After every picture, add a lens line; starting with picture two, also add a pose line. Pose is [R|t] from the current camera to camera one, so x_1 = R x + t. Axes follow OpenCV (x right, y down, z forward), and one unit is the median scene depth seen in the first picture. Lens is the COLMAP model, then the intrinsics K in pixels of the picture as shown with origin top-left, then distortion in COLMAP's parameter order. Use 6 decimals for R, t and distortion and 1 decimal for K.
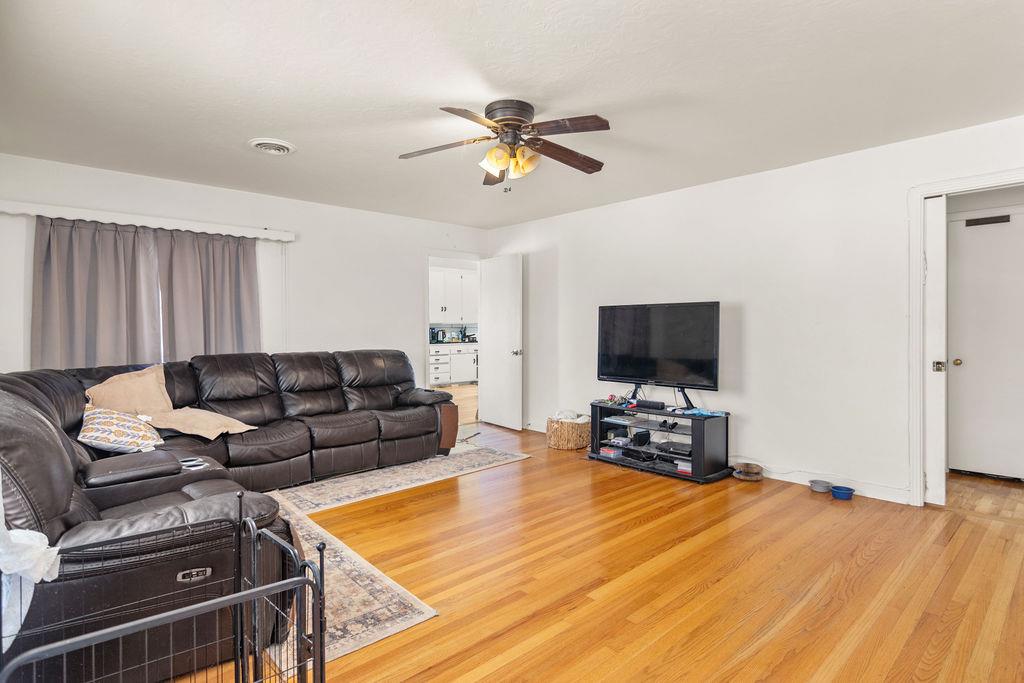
lens RADIAL K [[526.2, 0, 511.5], [0, 526.2, 333.8], [0, 0, 1]] dist [0.002180, 0.001977]
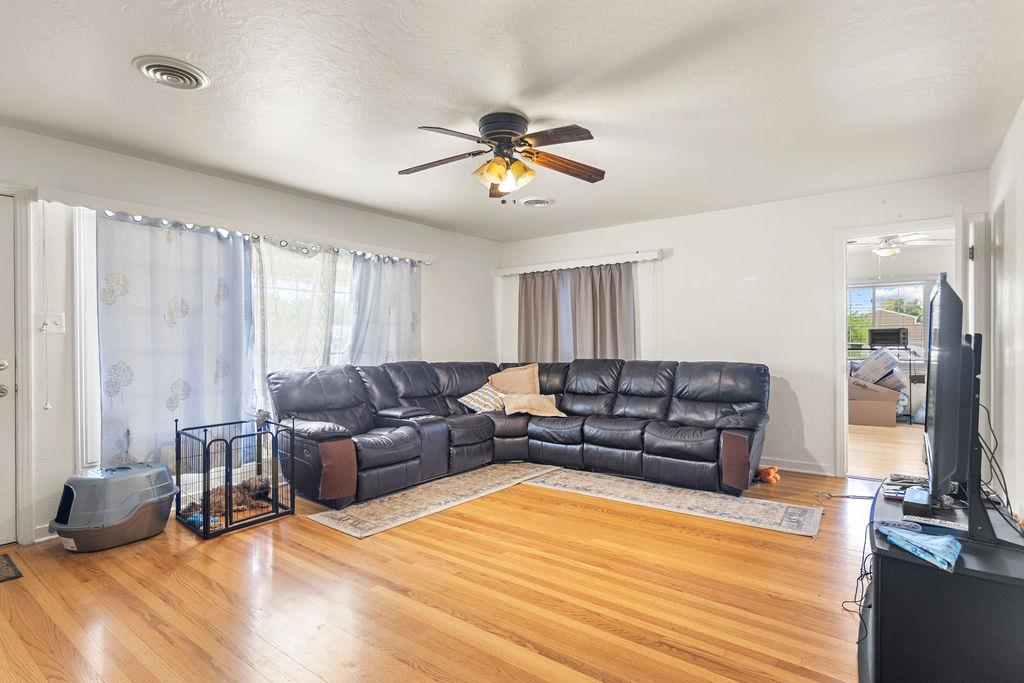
lens RADIAL K [[526.2, 0, 511.3], [0, 526.2, 345.2], [0, 0, 1]] dist [0.002180, 0.001977]
pose [[0.173051, 0.015737, -0.984787, 0.790647], [-0.002531, 0.999876, 0.015534, -0.016099], [0.984910, -0.000196, 0.173070, 0.672909]]
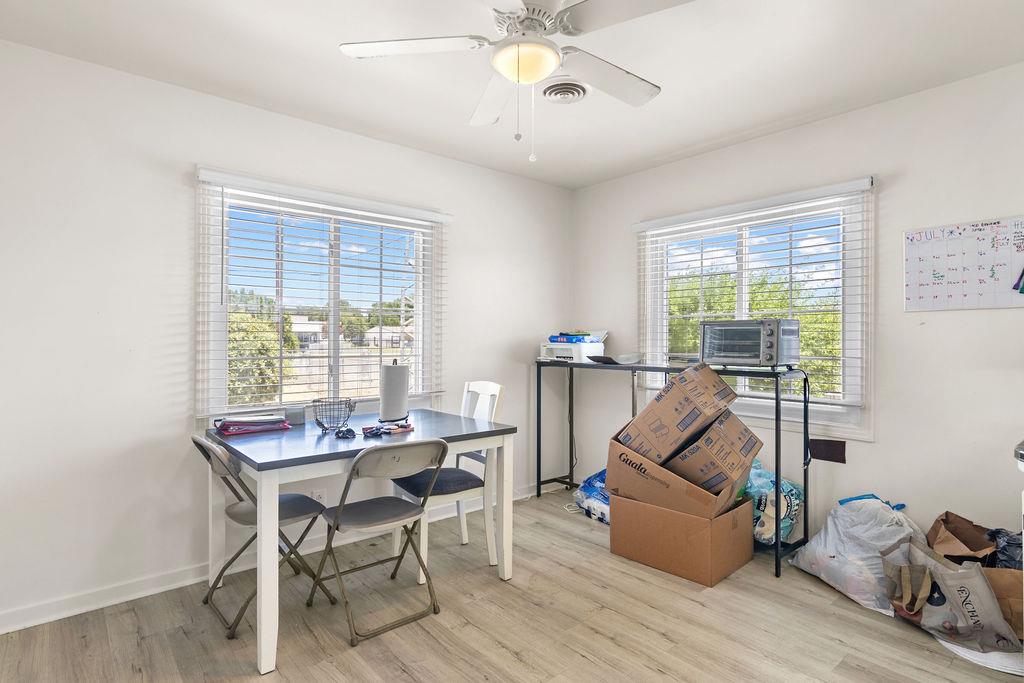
lens RADIAL K [[526.2, 0, 511.7], [0, 526.2, 339.7], [0, 0, 1]] dist [0.002180, 0.001977]
pose [[-0.034512, 0.006134, -0.999385, -0.102053], [-0.011001, 0.999918, 0.006518, -0.027217], [0.999344, 0.011219, -0.034441, 2.089781]]
